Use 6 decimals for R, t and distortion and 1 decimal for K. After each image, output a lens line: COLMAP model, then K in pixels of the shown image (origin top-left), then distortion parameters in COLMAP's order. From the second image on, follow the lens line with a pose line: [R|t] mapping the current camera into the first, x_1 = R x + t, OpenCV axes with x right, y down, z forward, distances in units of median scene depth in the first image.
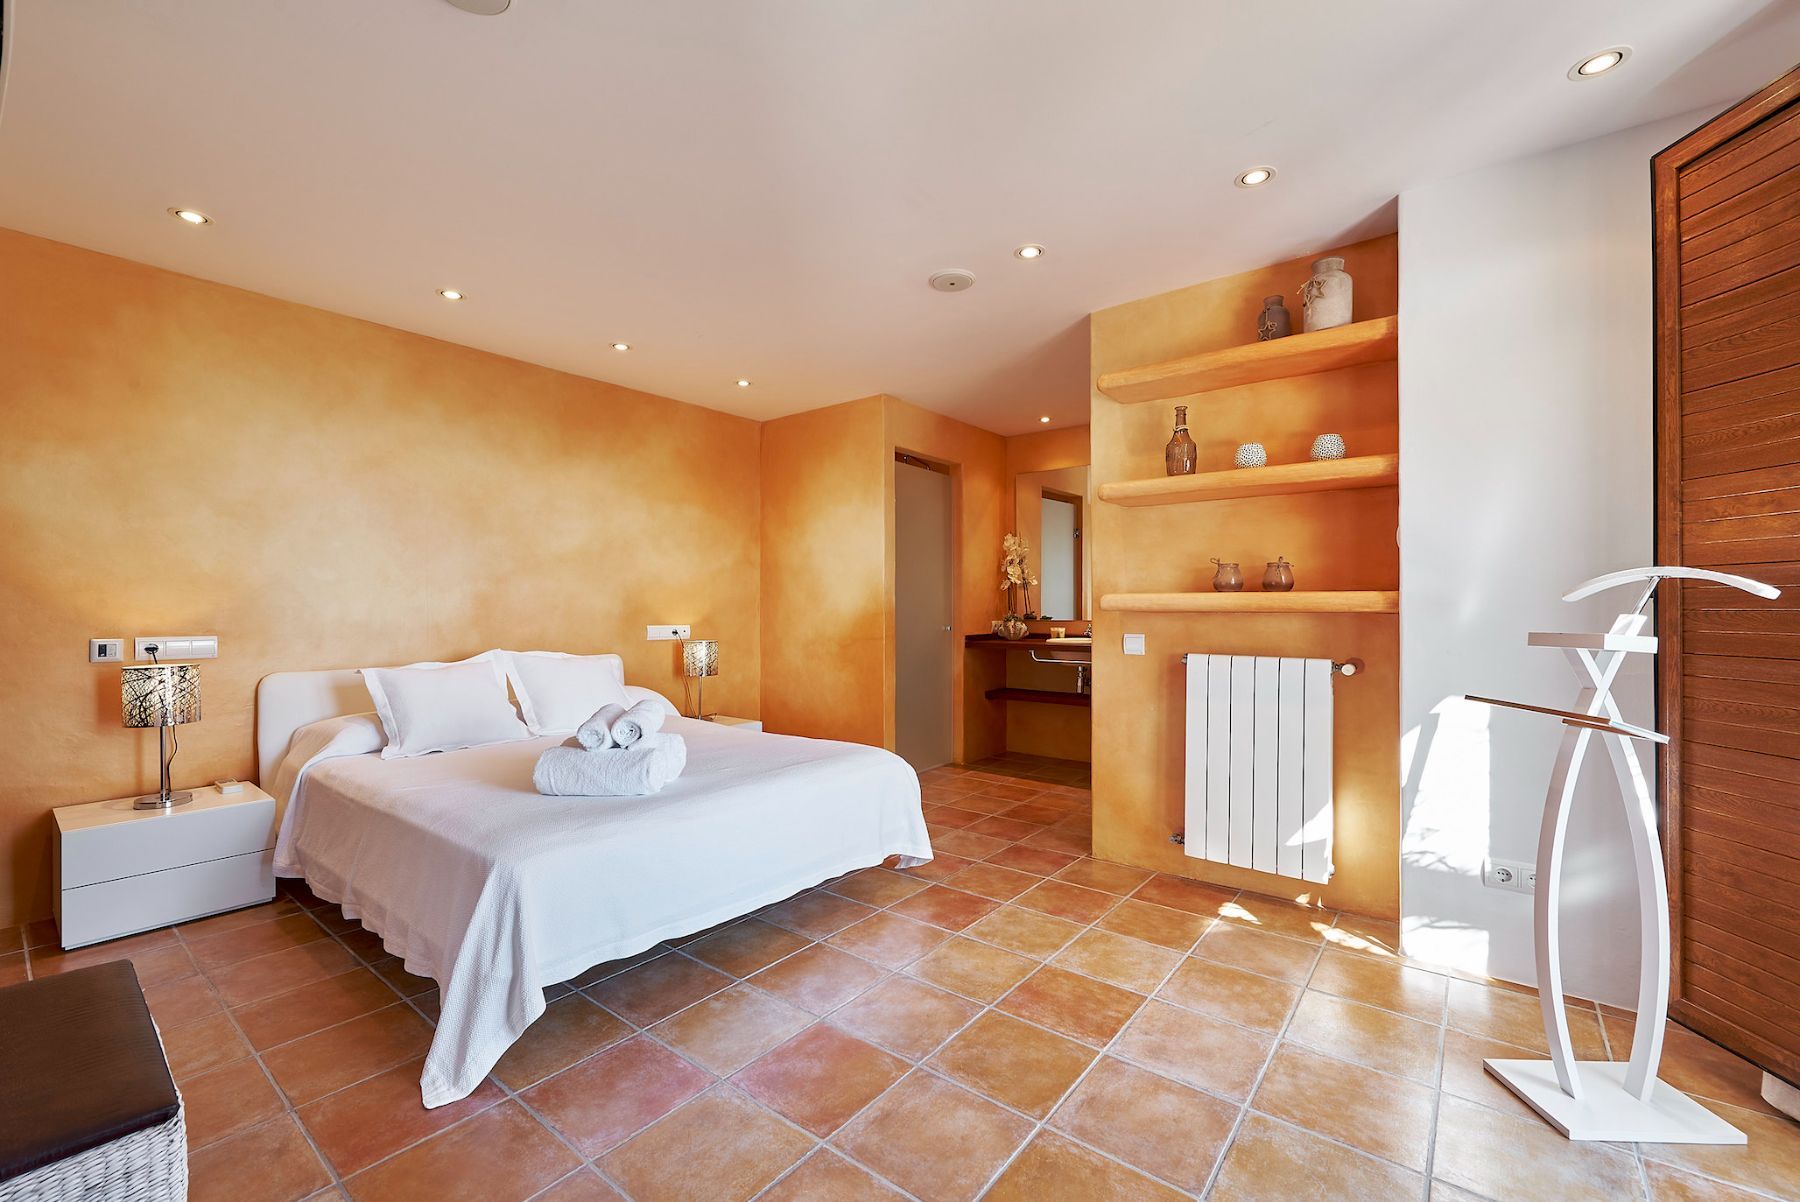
lens RADIAL K [[755.7, 0, 900.0], [0, 755.7, 601.0], [0, 0, 1]] dist [0.000047, -0.000010]
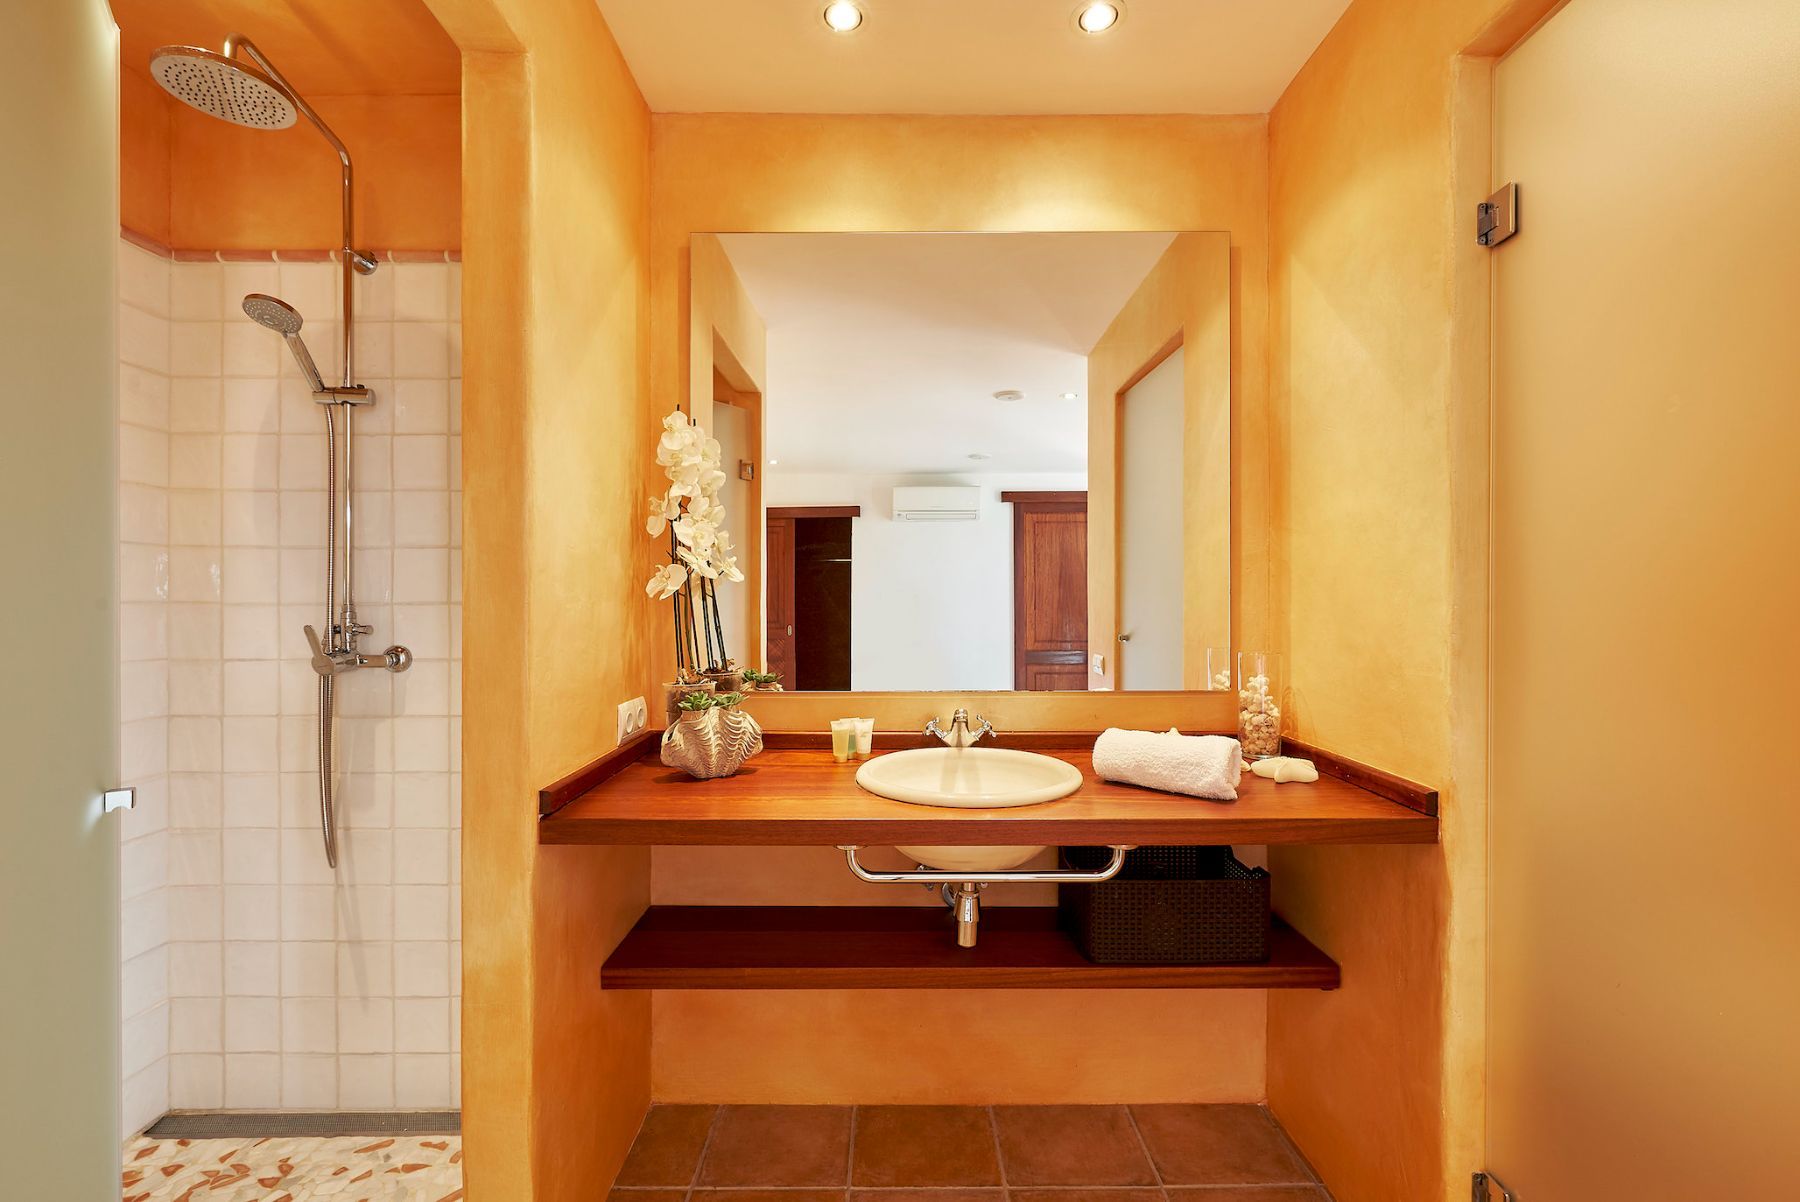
lens RADIAL K [[755.7, 0, 900.0], [0, 755.7, 601.0], [0, 0, 1]] dist [0.000047, -0.000010]
pose [[0.777539, -0.003331, 0.628826, 0.024462], [0.002348, 0.999994, 0.002394, -0.014085], [-0.628830, -0.000385, 0.777542, 0.712658]]
